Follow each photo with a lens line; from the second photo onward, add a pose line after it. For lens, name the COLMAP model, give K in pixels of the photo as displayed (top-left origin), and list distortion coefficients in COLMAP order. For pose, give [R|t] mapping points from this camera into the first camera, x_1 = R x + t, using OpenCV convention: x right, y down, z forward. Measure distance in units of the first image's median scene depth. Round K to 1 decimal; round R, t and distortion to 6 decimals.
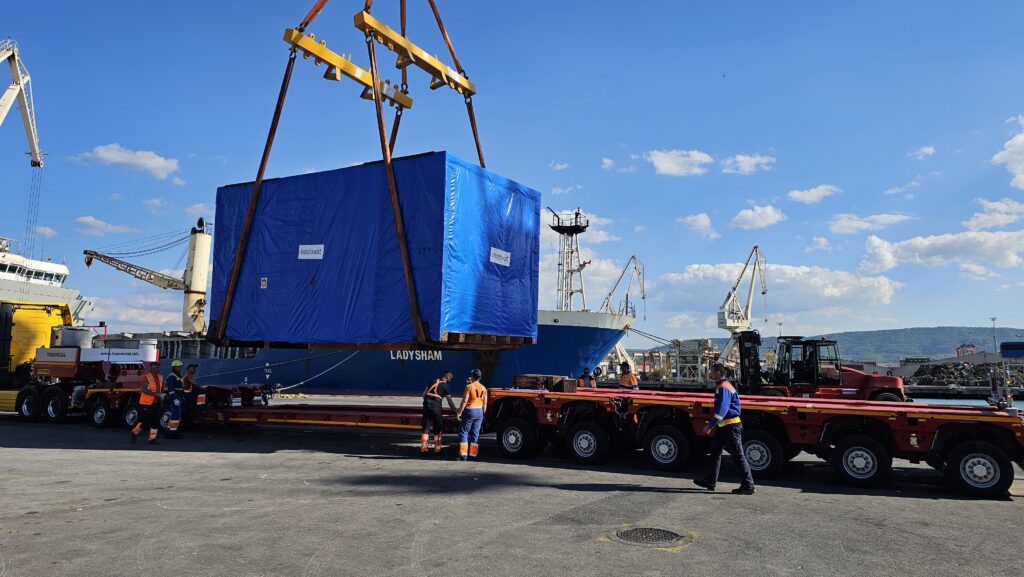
lens RADIAL K [[654.7, 0, 509.6], [0, 654.7, 284.1], [0, 0, 1]] dist [0.052605, -0.019572]
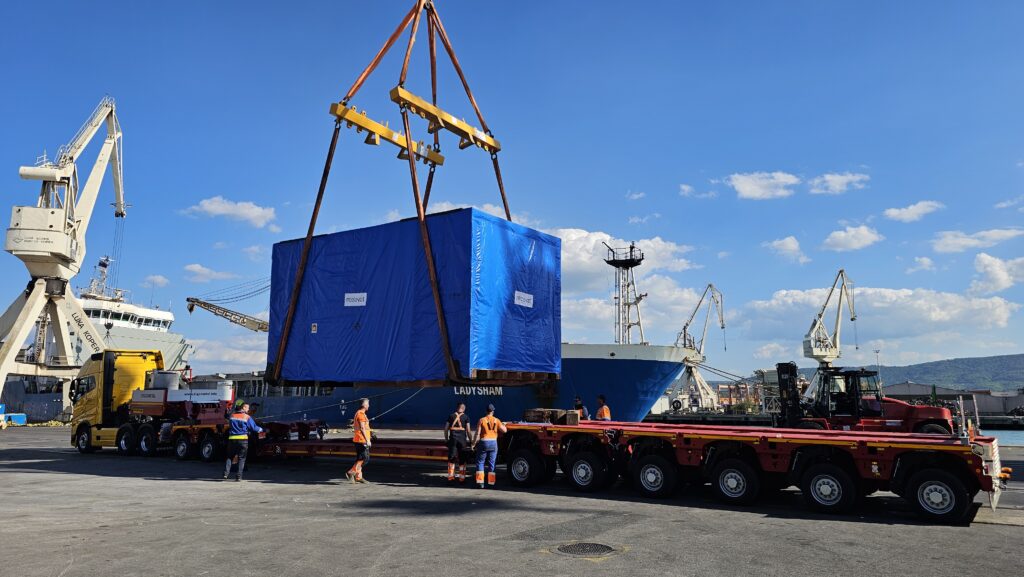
lens RADIAL K [[654.7, 0, 507.4], [0, 654.7, 278.6], [0, 0, 1]] dist [0.052605, -0.019572]
pose [[0.991900, -0.035032, -0.122092, 0.090587], [0.027831, 0.997799, -0.060195, -0.010371], [0.123932, 0.056309, 0.990692, -0.074819]]
